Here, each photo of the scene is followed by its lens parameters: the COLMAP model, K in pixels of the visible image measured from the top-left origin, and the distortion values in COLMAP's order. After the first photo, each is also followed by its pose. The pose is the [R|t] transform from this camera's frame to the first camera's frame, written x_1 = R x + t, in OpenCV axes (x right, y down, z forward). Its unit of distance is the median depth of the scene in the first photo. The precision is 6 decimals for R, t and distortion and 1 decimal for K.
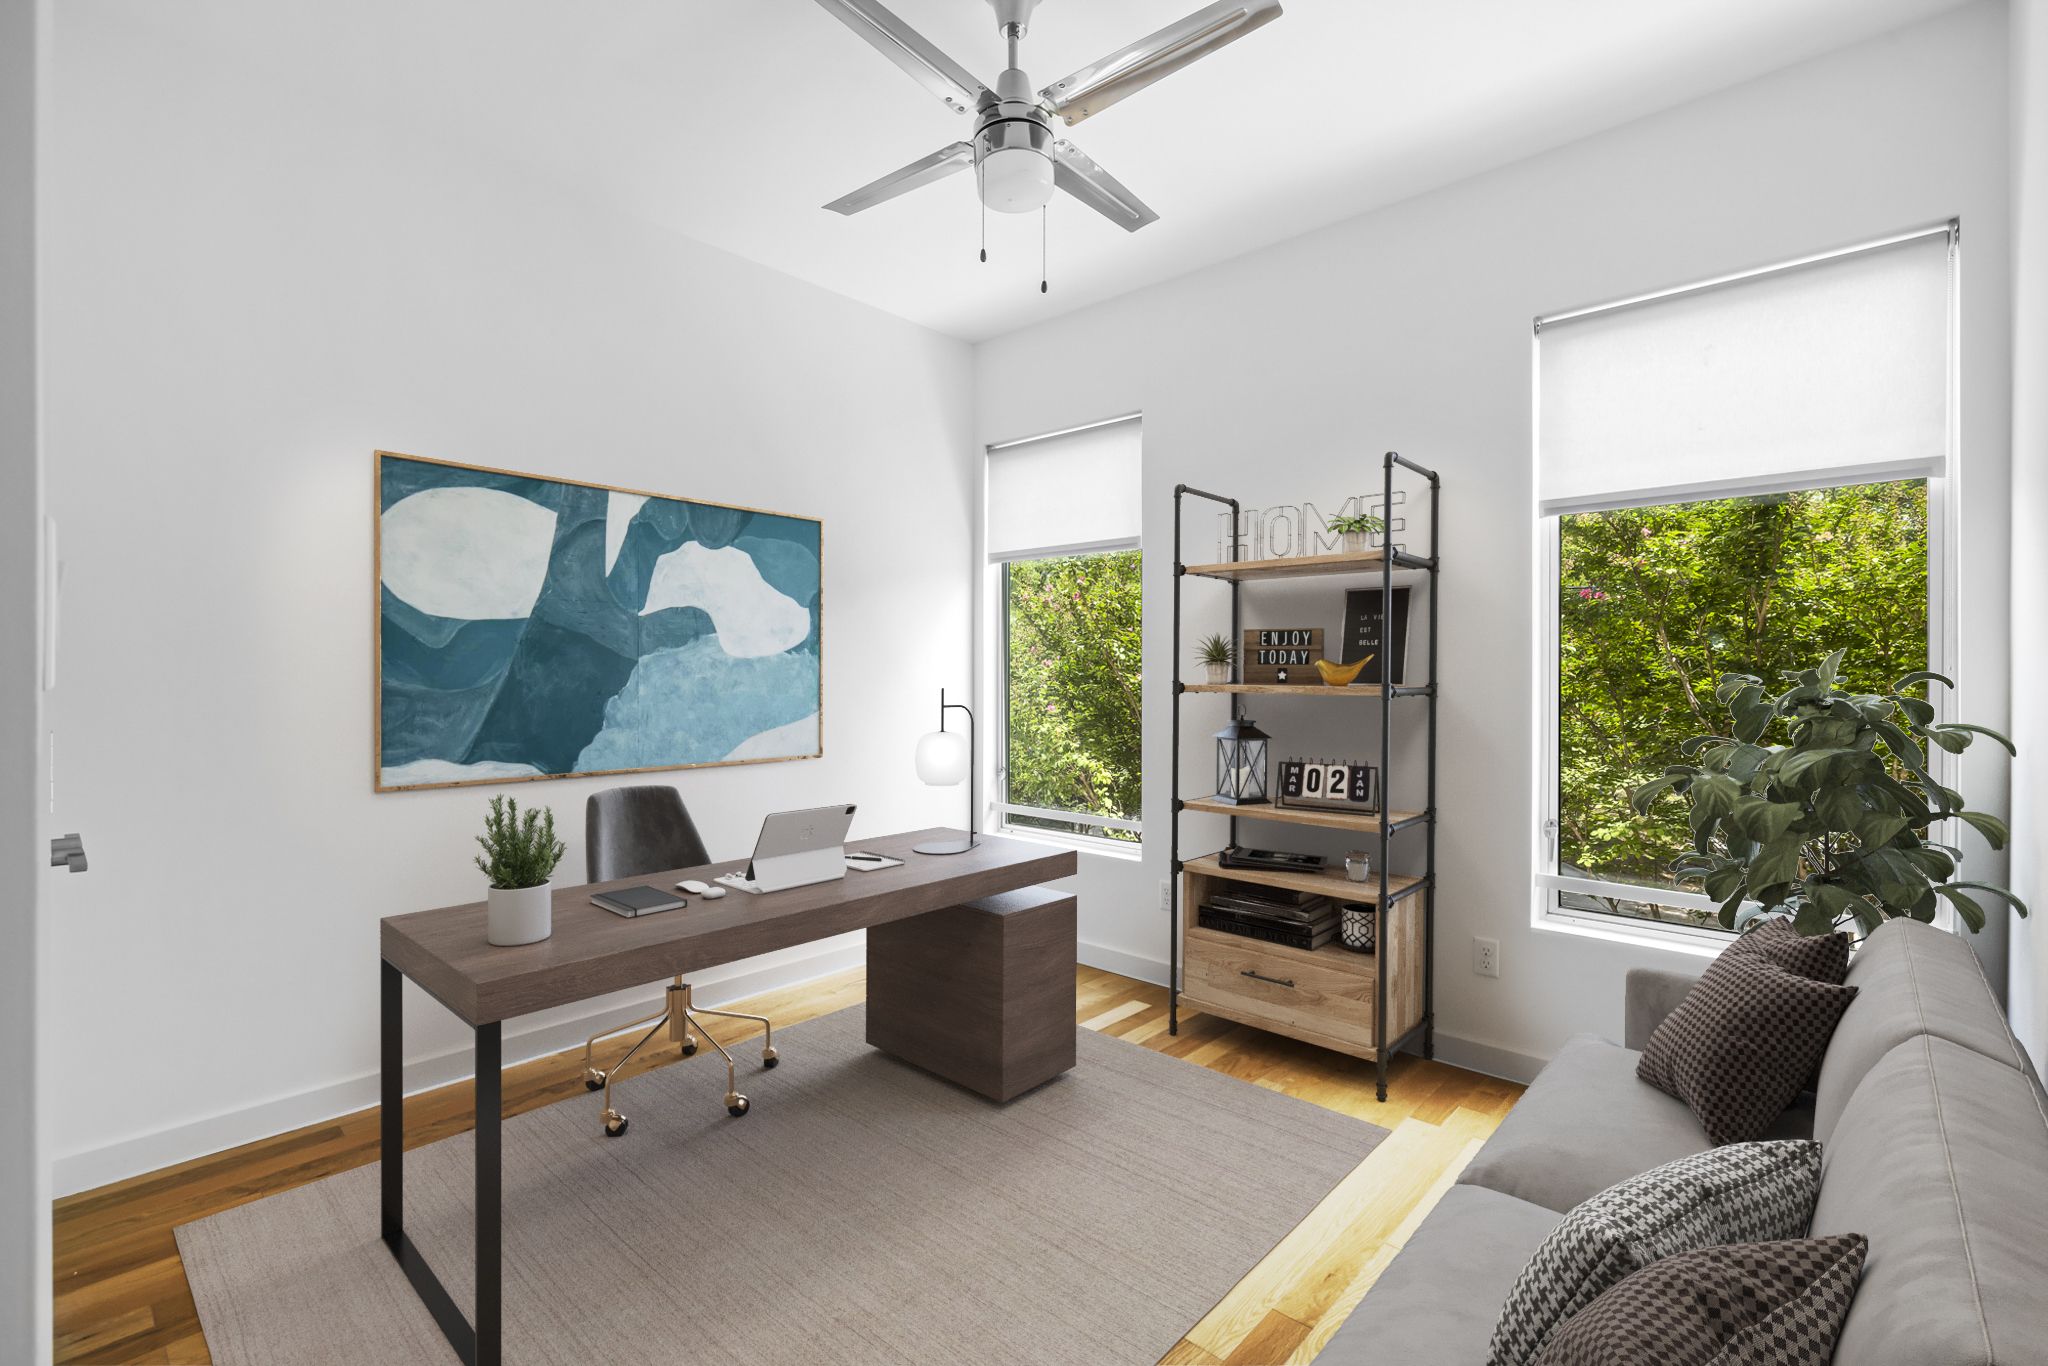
lens RADIAL K [[922.9, 0, 1022.3], [0, 922.9, 675.0], [0, 0, 1]] dist [0.000650, 0.000198]
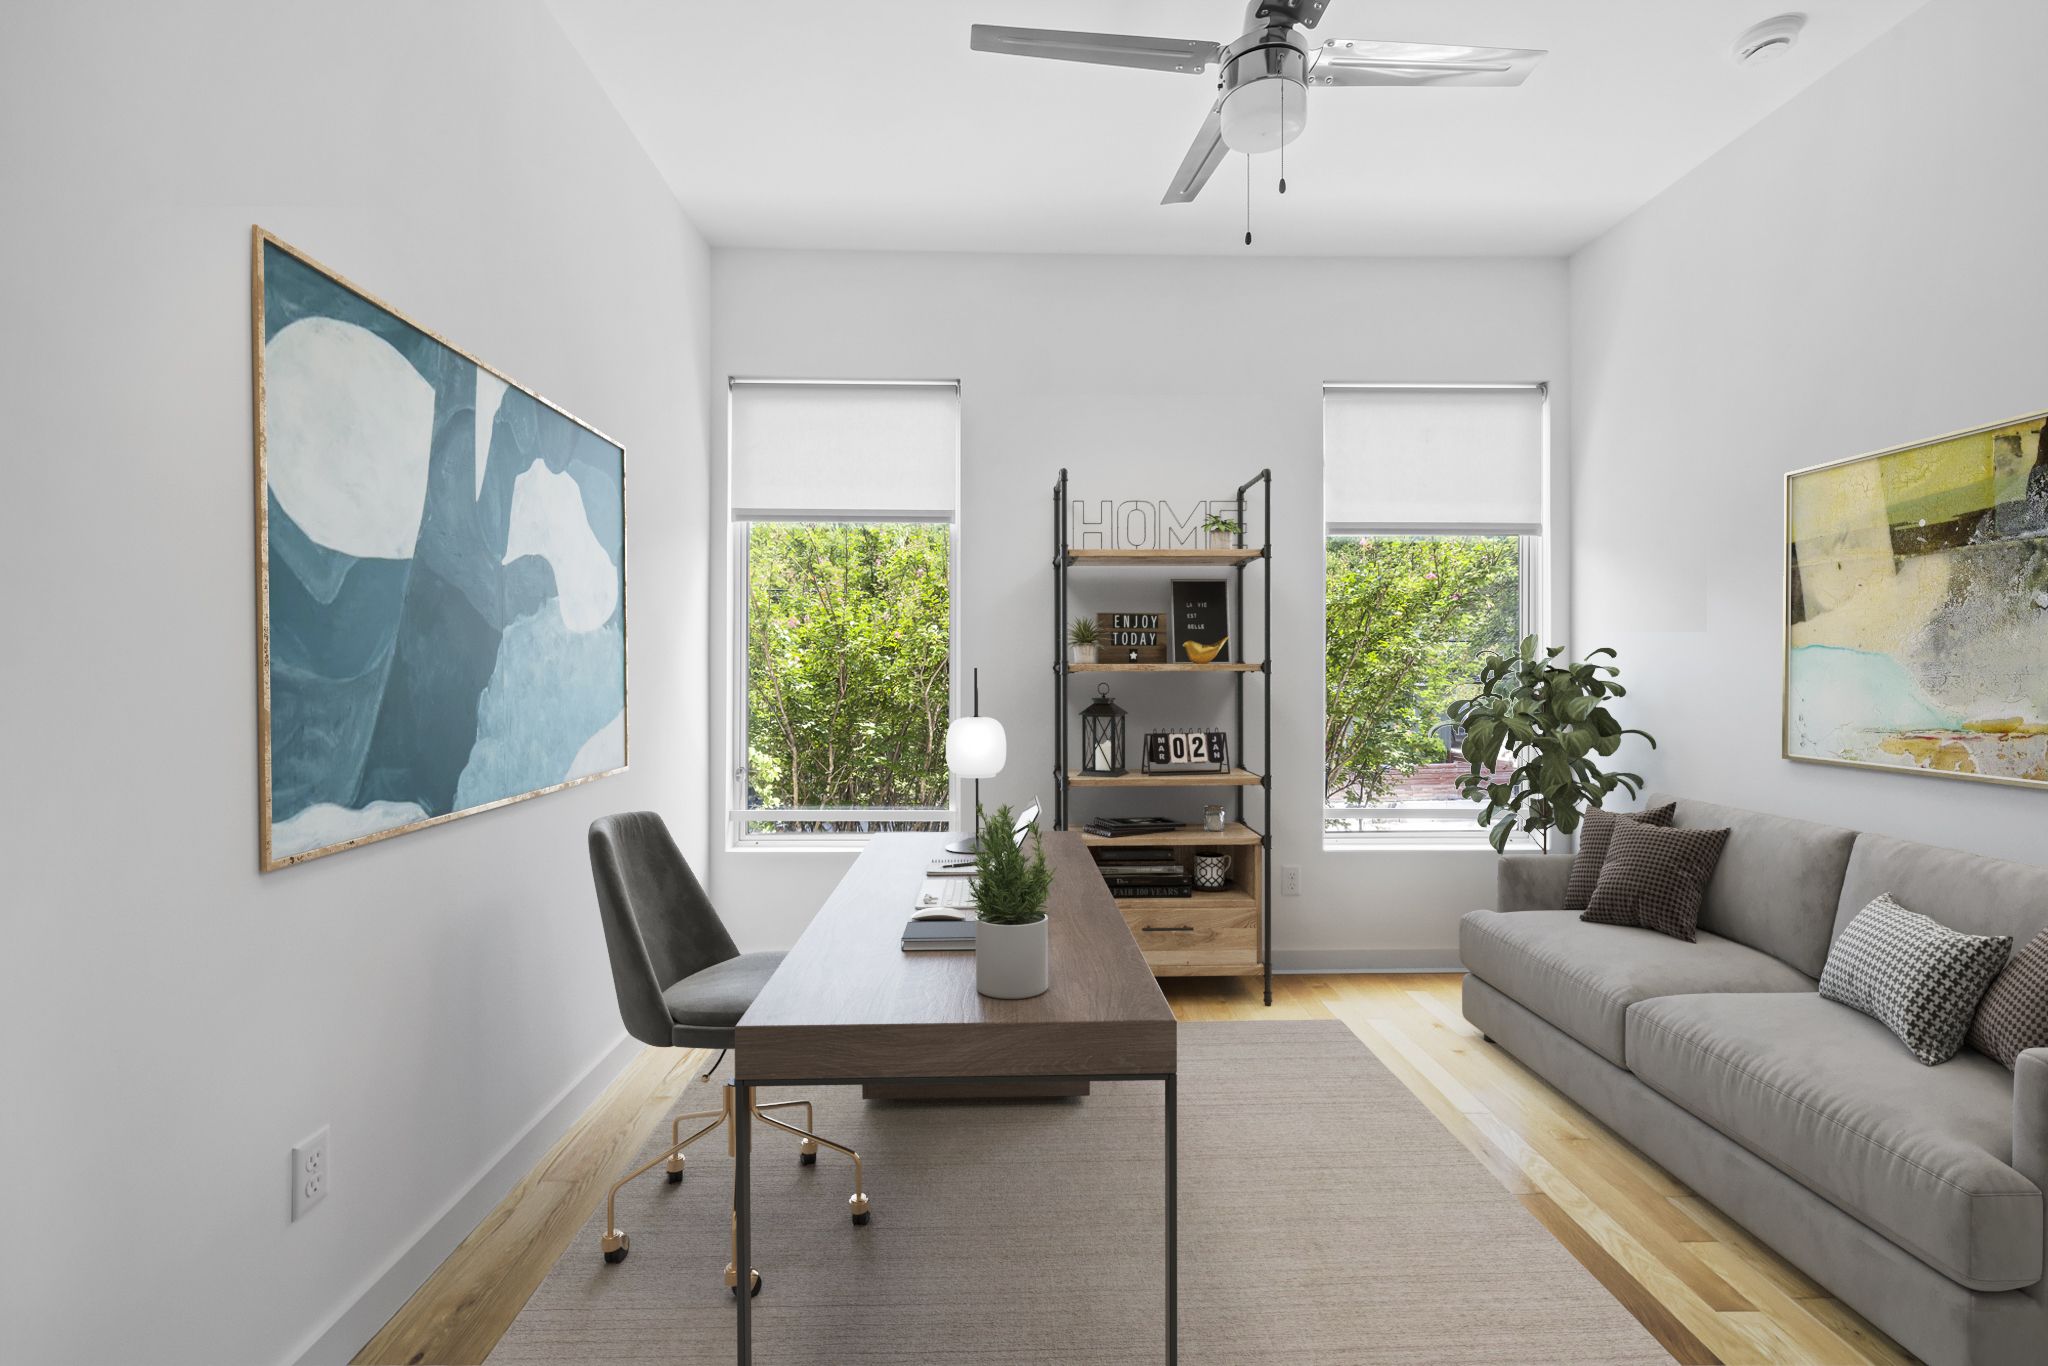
lens RADIAL K [[1032.9, 0, 1025.4], [0, 1032.9, 673.3], [0, 0, 1]] dist [-0.000545, 0.000445]
pose [[0.709182, -0.012807, 0.704909, -0.712114], [0.008936, 0.999918, 0.009177, 0.009695], [-0.704969, -0.000209, 0.709238, 0.238314]]
